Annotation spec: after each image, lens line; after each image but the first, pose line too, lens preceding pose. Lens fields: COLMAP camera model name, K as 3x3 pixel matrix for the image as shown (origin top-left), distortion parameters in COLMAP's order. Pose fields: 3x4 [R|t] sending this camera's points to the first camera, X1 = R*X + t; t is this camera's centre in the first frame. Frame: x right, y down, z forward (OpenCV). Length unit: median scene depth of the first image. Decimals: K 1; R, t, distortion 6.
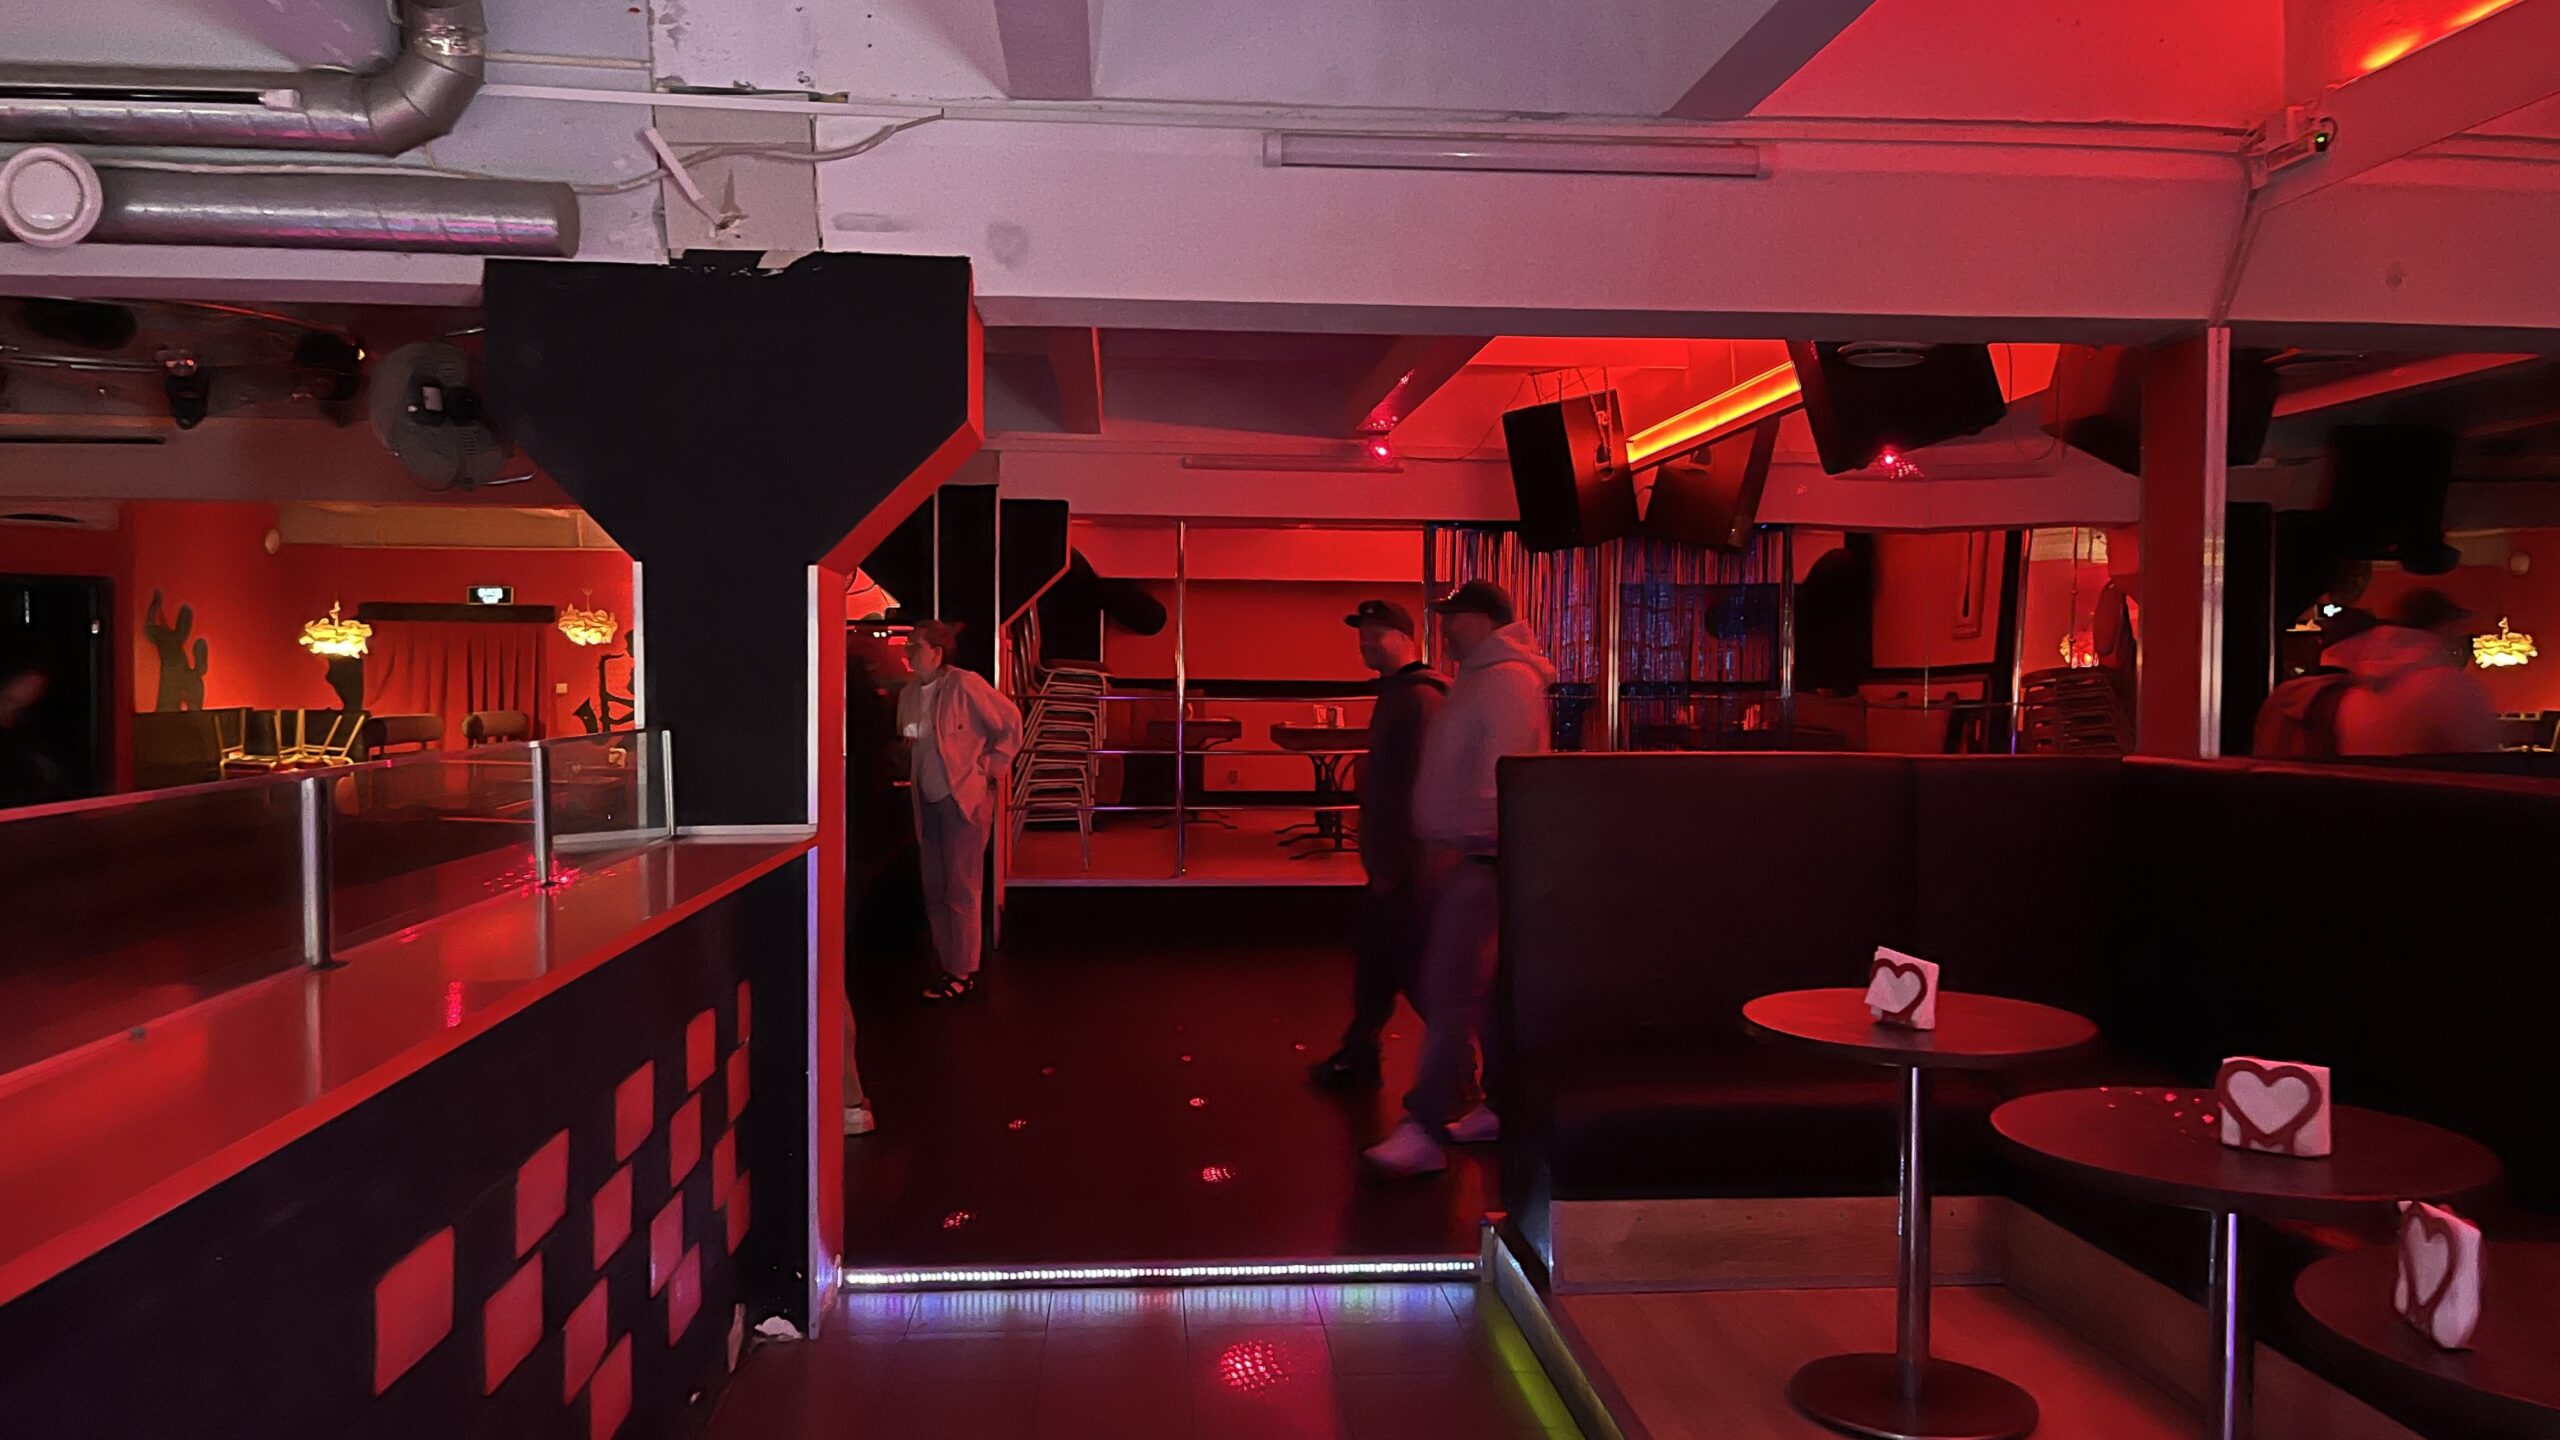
lens RADIAL K [[1935.3, 0, 1289.1], [0, 1935.3, 726.2], [0, 0, 1]] dist [0.071073, -0.093282]
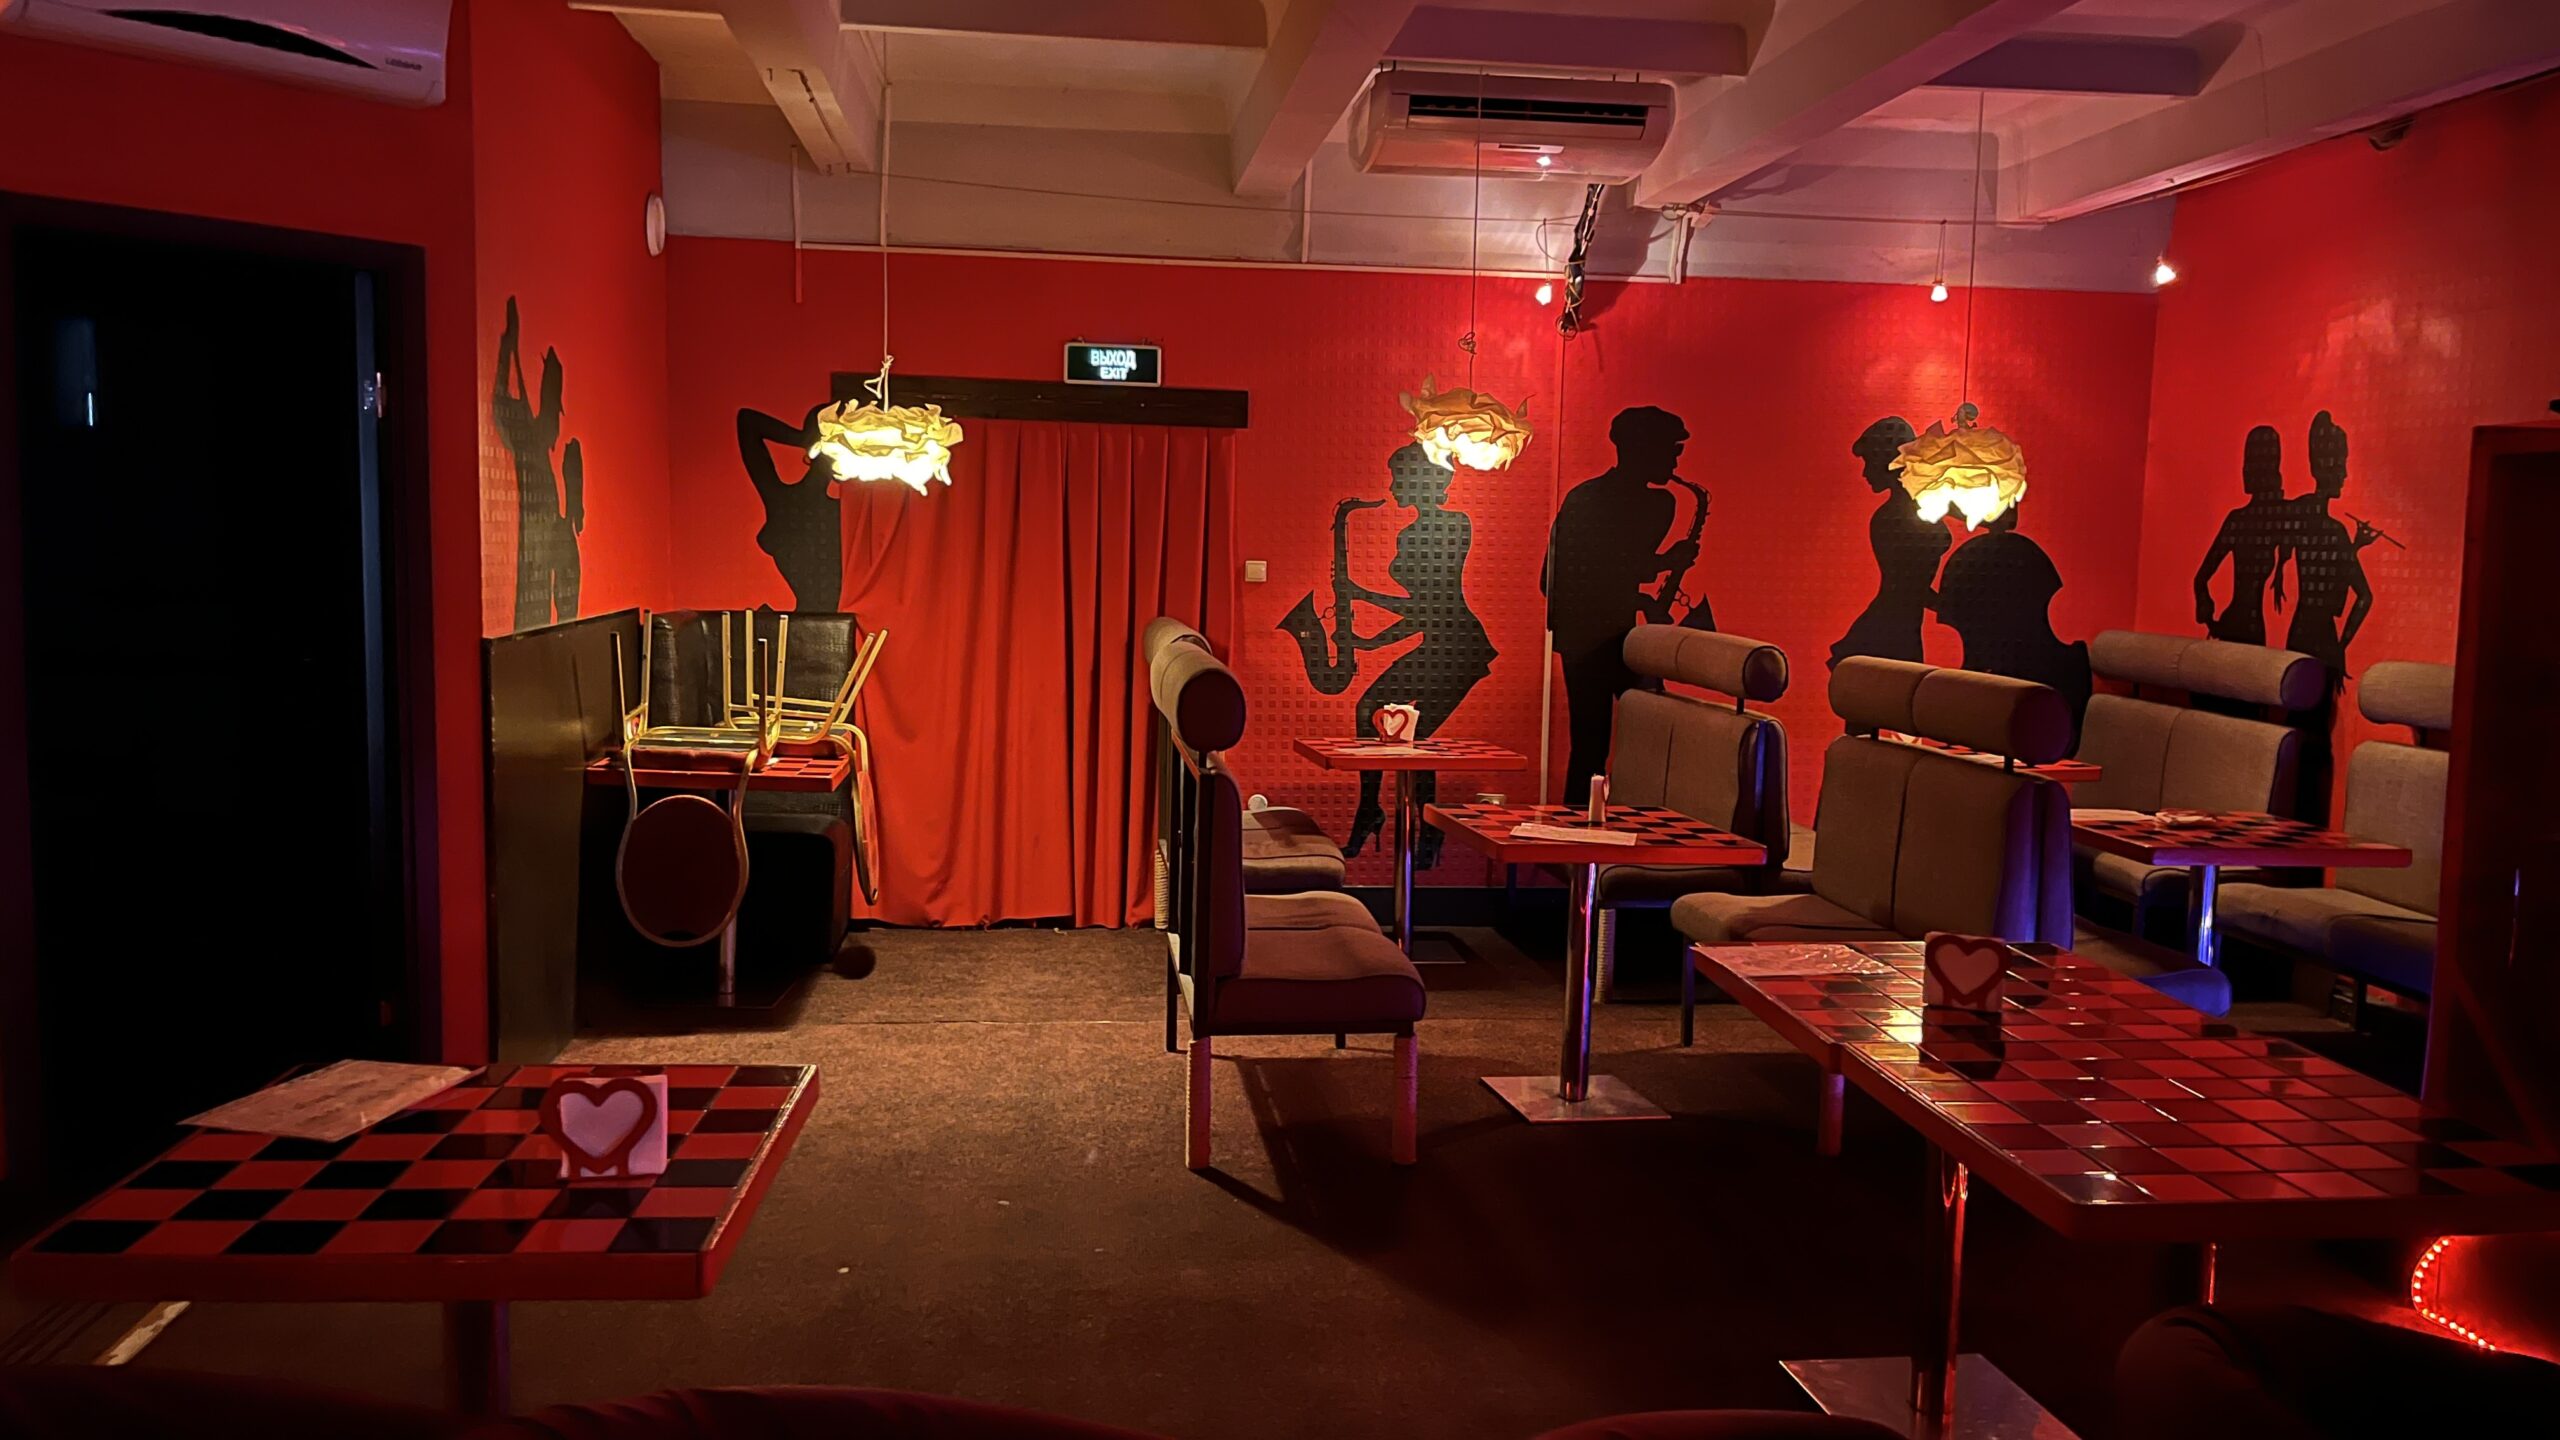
lens RADIAL K [[1935.3, 0, 1310.7], [0, 1935.3, 729.9], [0, 0, 1]] dist [0.071073, -0.093282]
pose [[0.998916, 0.011736, 0.045049, -0.587845], [-0.015078, 0.997101, 0.074583, -0.024862], [-0.044043, -0.075181, 0.996197, 0.826791]]
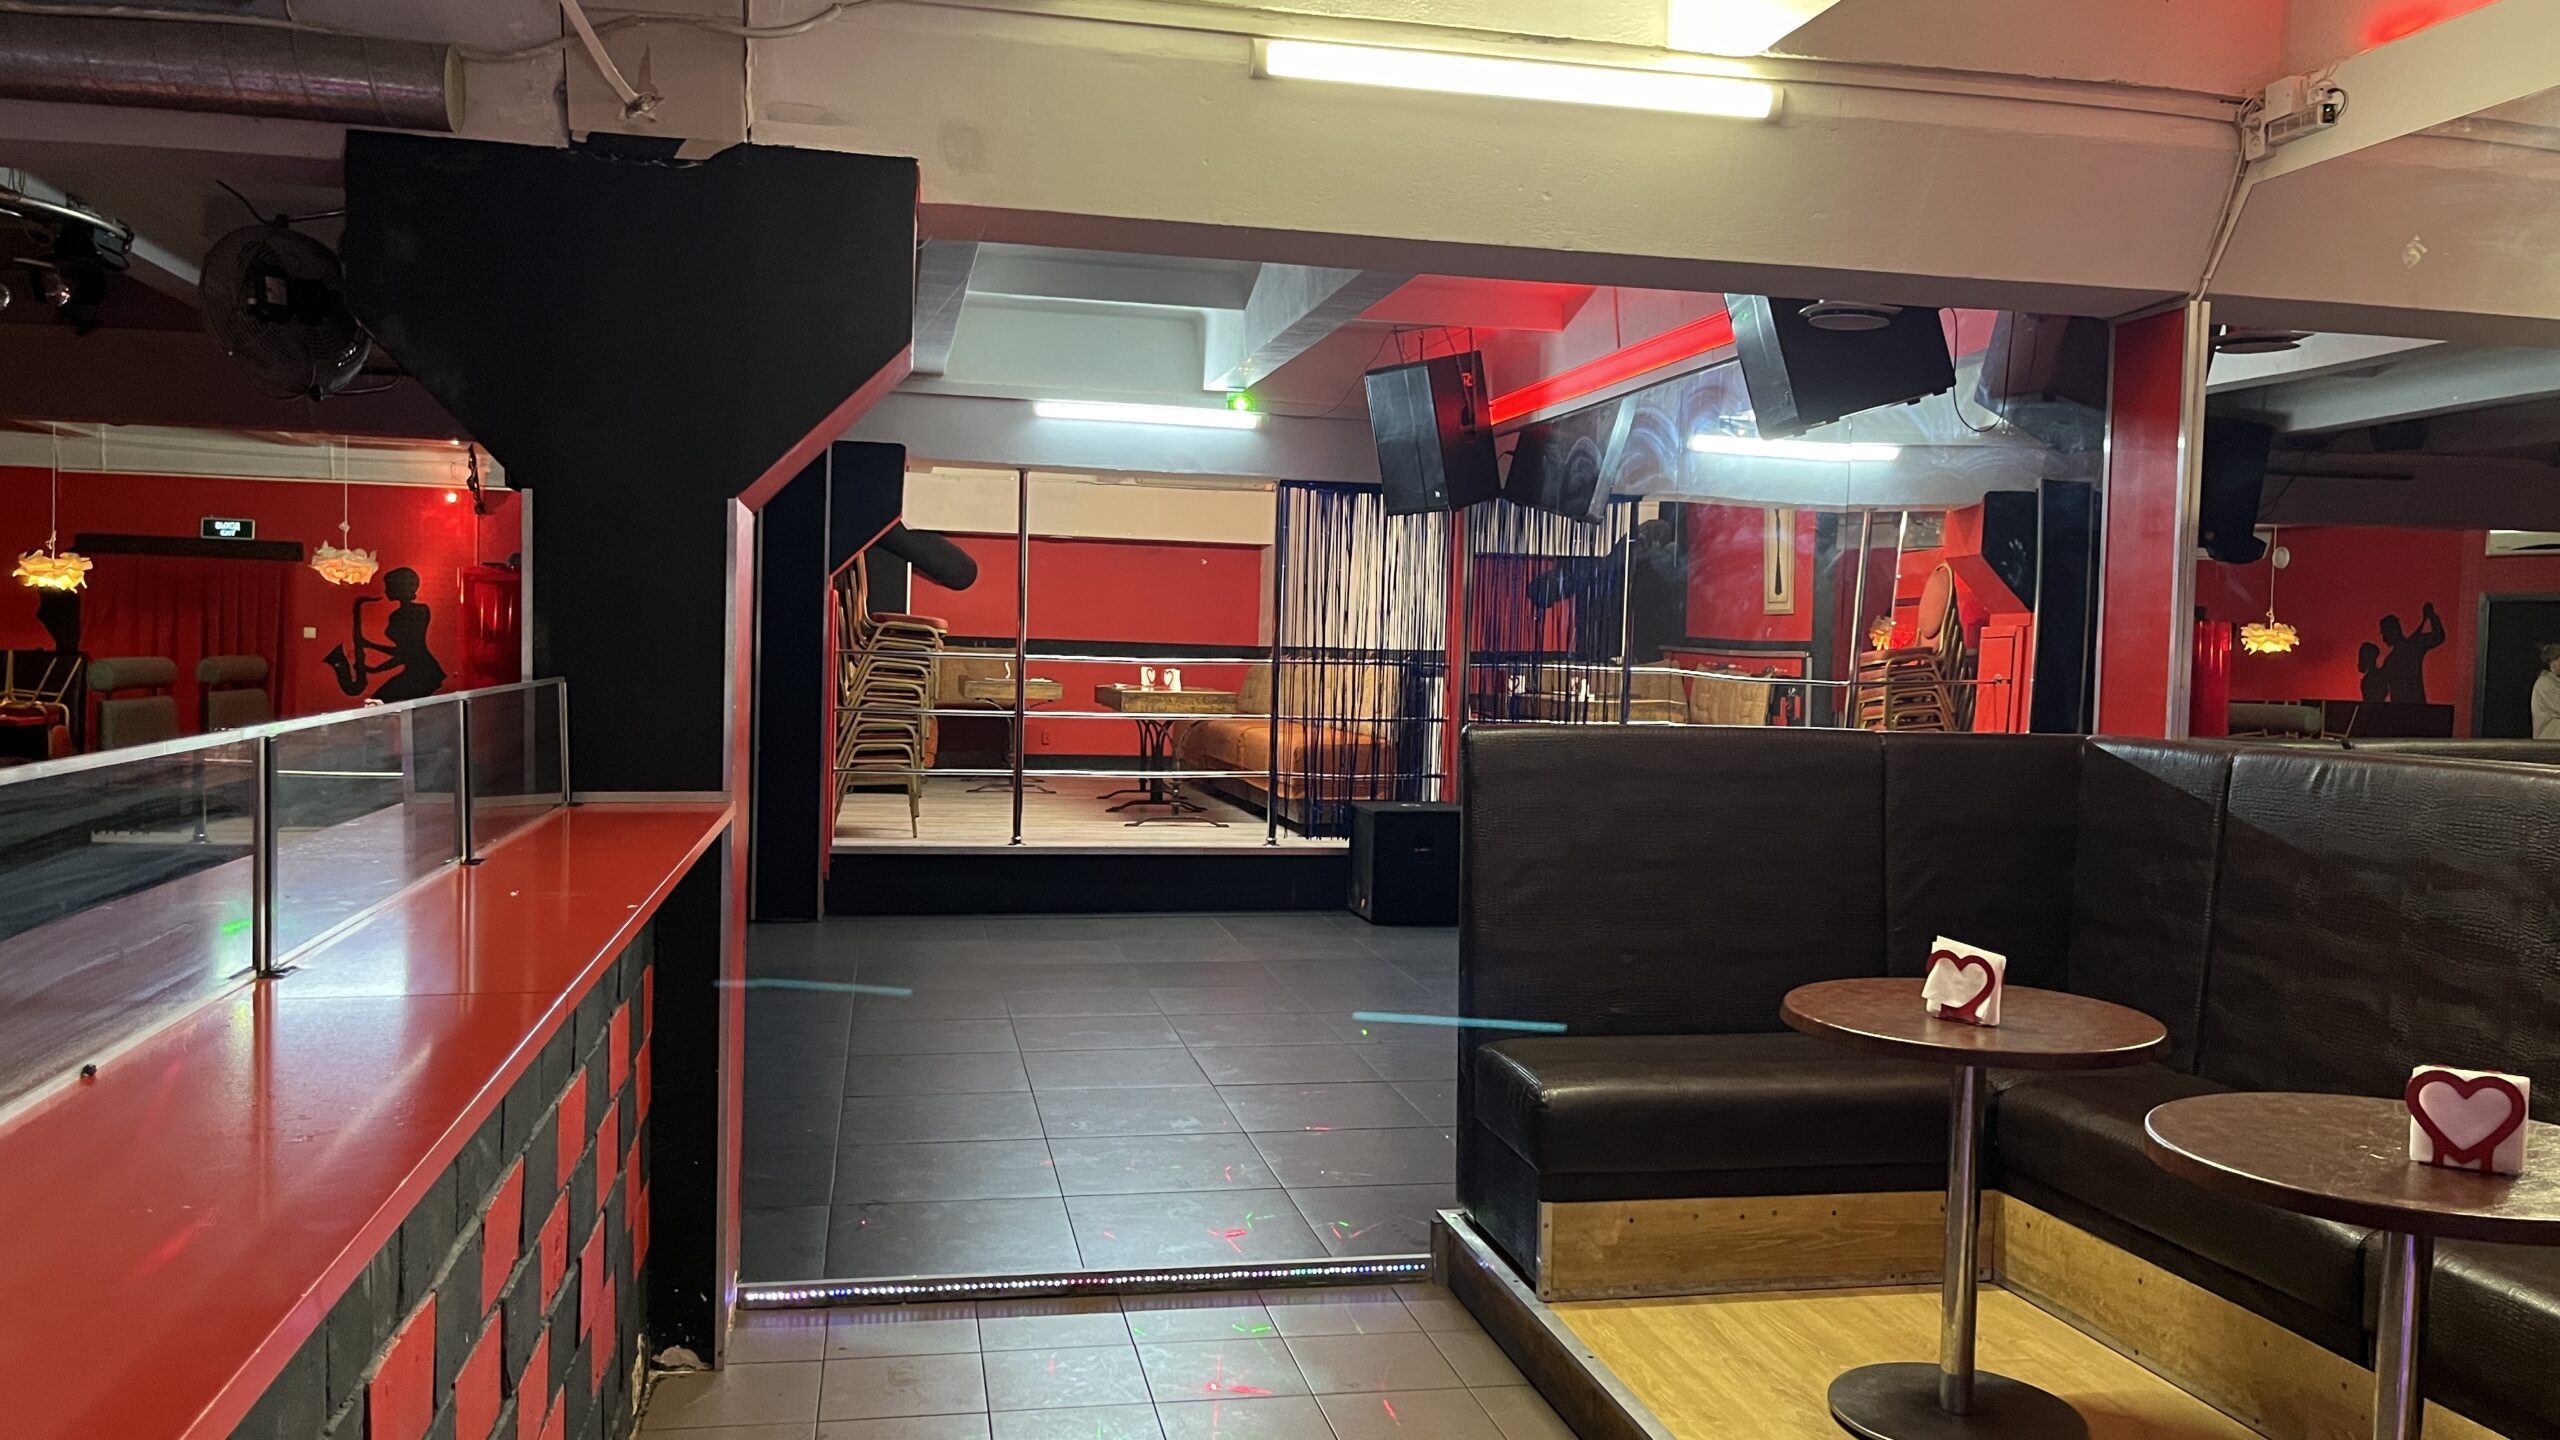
lens RADIAL K [[1935.3, 0, 1297.6], [0, 1935.3, 716.5], [0, 0, 1]] dist [0.071073, -0.093282]
pose [[0.991645, 0.016712, 0.127908, -0.043967], [-0.018457, 0.999752, 0.012473, 0.000236], [-0.127668, -0.014729, 0.991708, 0.037736]]
